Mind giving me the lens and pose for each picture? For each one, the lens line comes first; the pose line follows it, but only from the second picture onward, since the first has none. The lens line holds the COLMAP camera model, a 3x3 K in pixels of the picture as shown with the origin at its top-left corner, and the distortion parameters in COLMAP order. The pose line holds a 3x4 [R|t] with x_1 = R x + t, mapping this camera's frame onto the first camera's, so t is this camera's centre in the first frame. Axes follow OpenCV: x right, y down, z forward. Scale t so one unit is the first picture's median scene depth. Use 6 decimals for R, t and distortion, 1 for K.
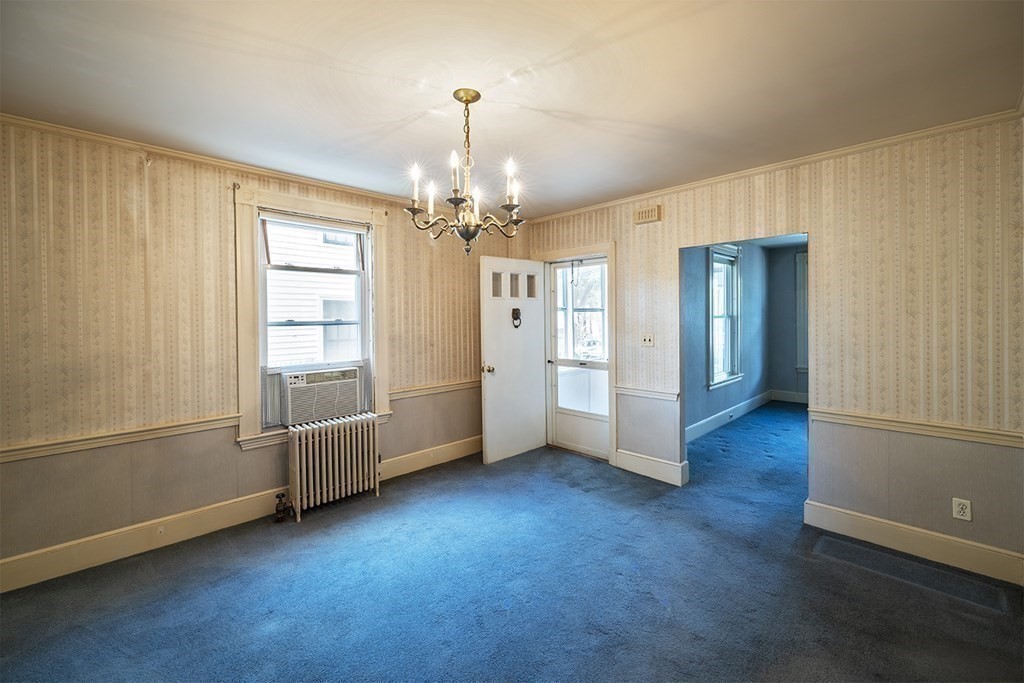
lens RADIAL K [[425.4, 0, 536.5], [0, 425.4, 327.2], [0, 0, 1]] dist [-0.000064, -0.000005]
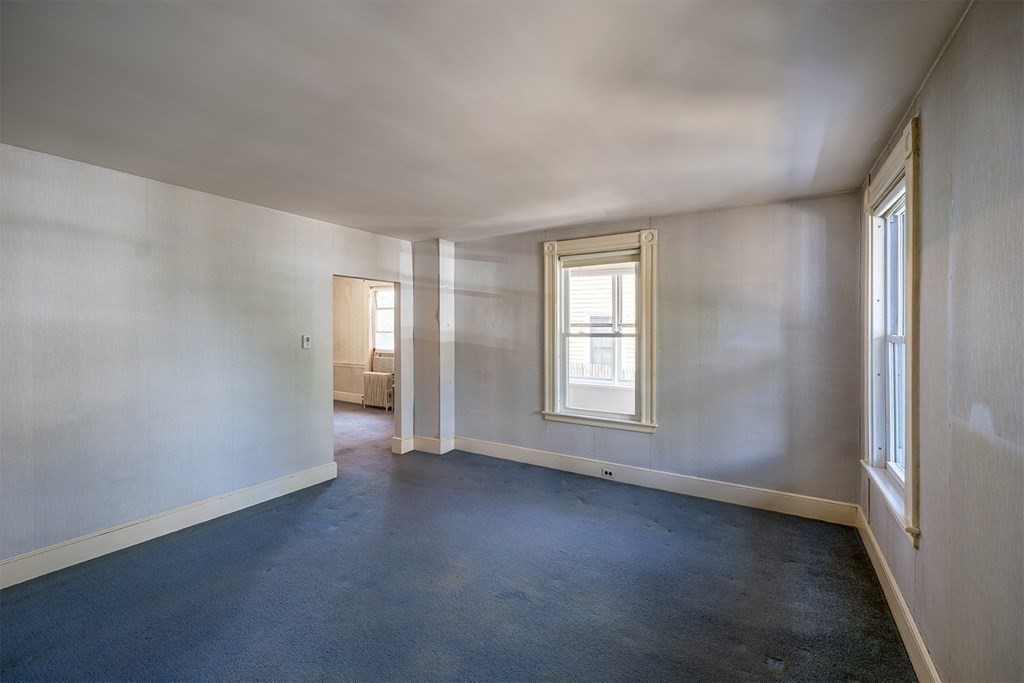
lens RADIAL K [[425.4, 0, 536.5], [0, 425.4, 327.2], [0, 0, 1]] dist [-0.000064, -0.000005]
pose [[0.247790, 0.000824, -0.968813, 2.045832], [-0.035780, 0.999325, -0.008301, -0.043284], [0.968153, 0.036721, 0.247652, 1.283345]]
